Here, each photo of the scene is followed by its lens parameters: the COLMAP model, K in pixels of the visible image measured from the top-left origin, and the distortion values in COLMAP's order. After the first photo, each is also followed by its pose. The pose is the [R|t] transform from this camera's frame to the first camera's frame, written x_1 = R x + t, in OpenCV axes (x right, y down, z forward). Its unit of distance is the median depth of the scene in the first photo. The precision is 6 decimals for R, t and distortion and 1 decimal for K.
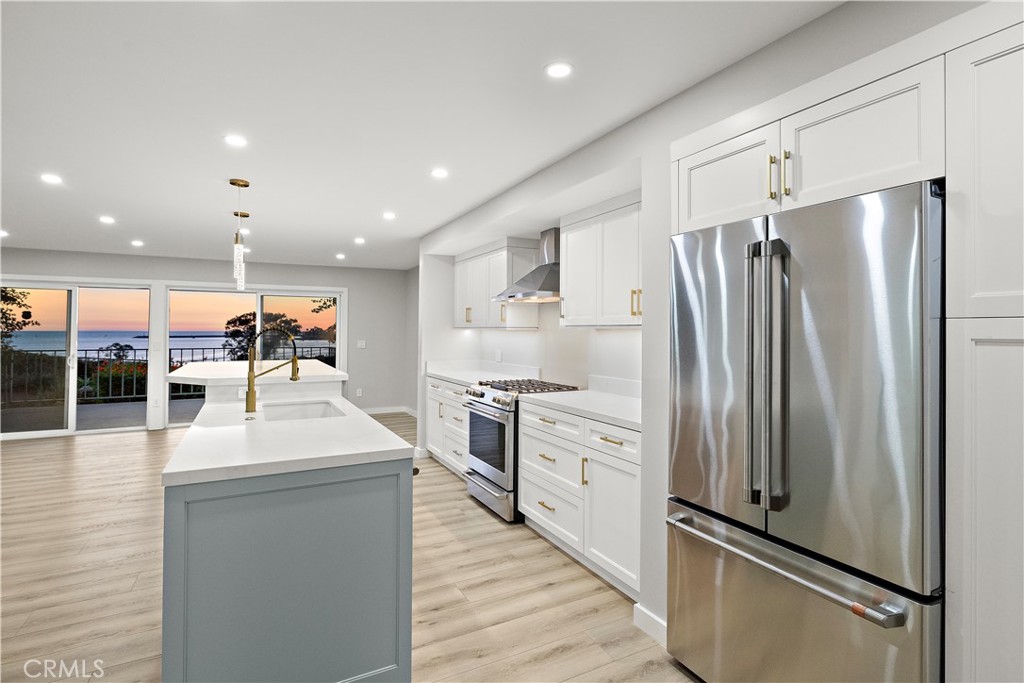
lens RADIAL K [[497.7, 0, 515.2], [0, 497.7, 321.5], [0, 0, 1]] dist [-0.003014, 0.000517]
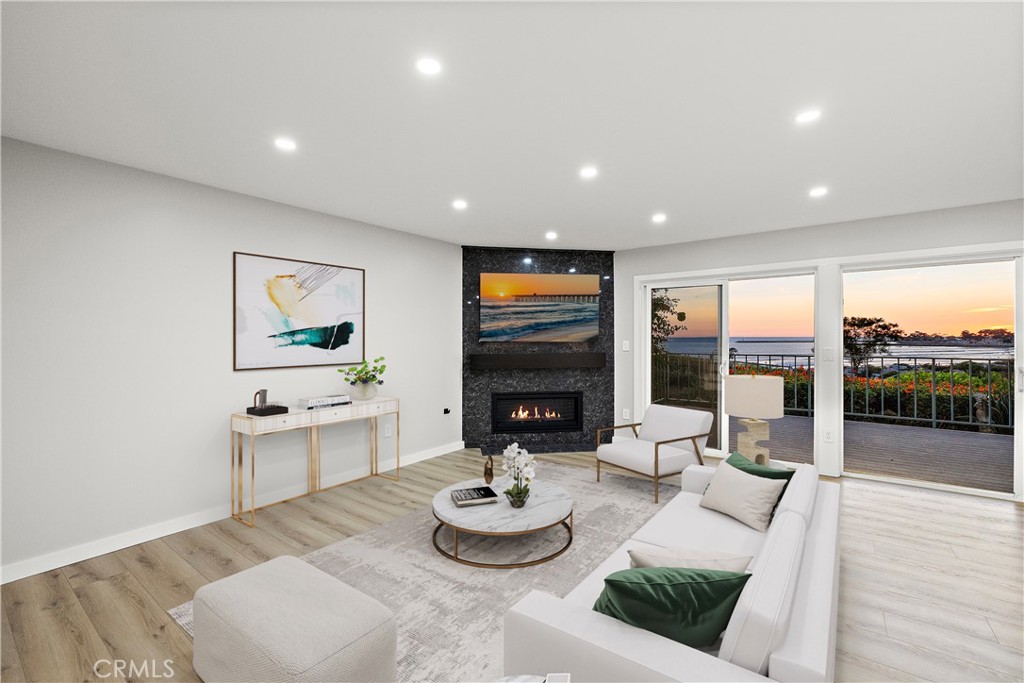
lens RADIAL K [[449.6, 0, 511.9], [0, 449.6, 348.9], [0, 0, 1]] dist [-0.000354, 0.000070]
pose [[0.434399, 0.018187, -0.900537, -0.690315], [0.023104, 0.999242, 0.031325, 0.025738], [0.900424, -0.034414, 0.433649, 0.663898]]
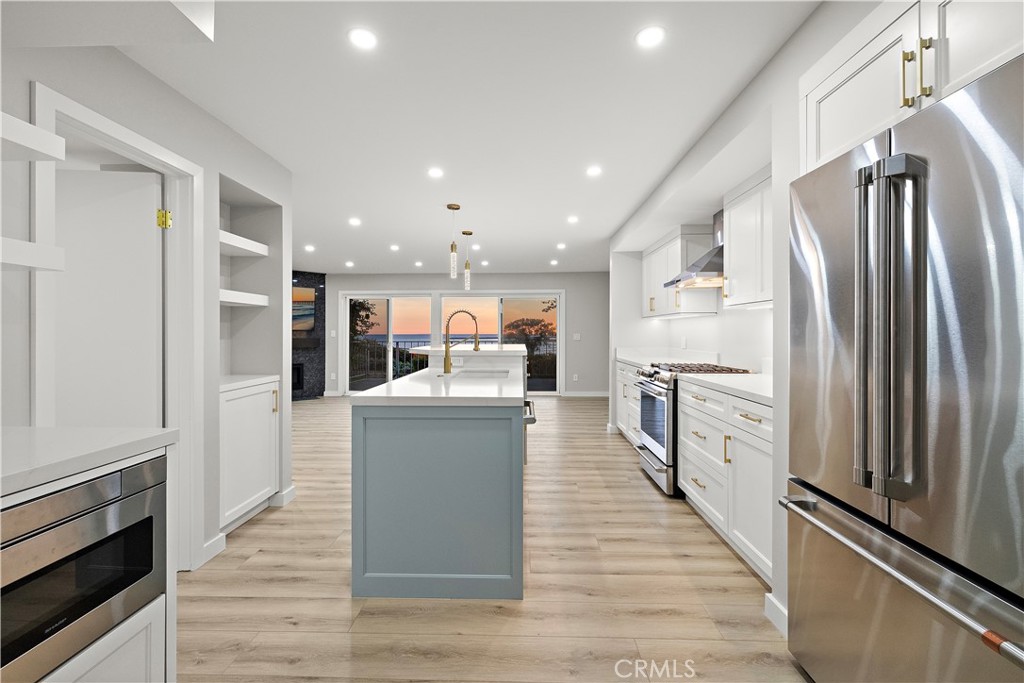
lens RADIAL K [[437.1, 0, 509.4], [0, 437.1, 328.4], [0, 0, 1]] dist [0.001440, 0.000123]
pose [[0.870203, -0.009188, -0.492607, 0.155949], [0.013216, 0.999902, 0.004698, 0.045987], [0.492516, -0.010598, 0.870239, 0.044289]]
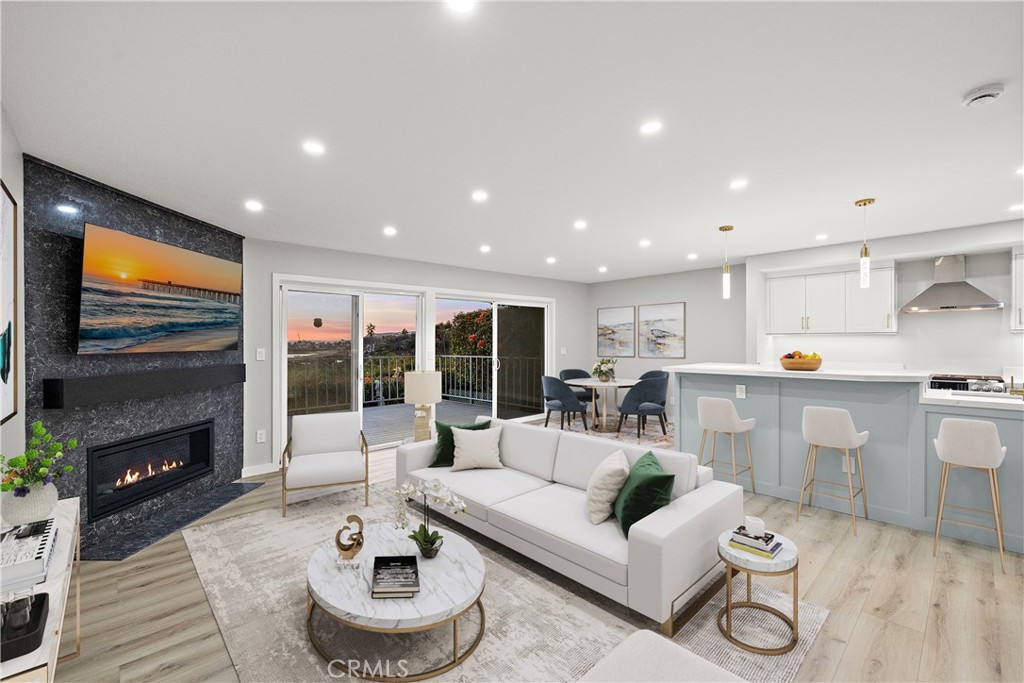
lens RADIAL K [[429.1, 0, 538.0], [0, 429.1, 338.3], [0, 0, 1]] dist [-0.000727, 0.000040]
pose [[0.955150, -0.011878, 0.295885, -1.551646], [0.007348, 0.999838, 0.016418, 0.009671], [-0.296033, -0.013507, 0.955082, 0.243864]]
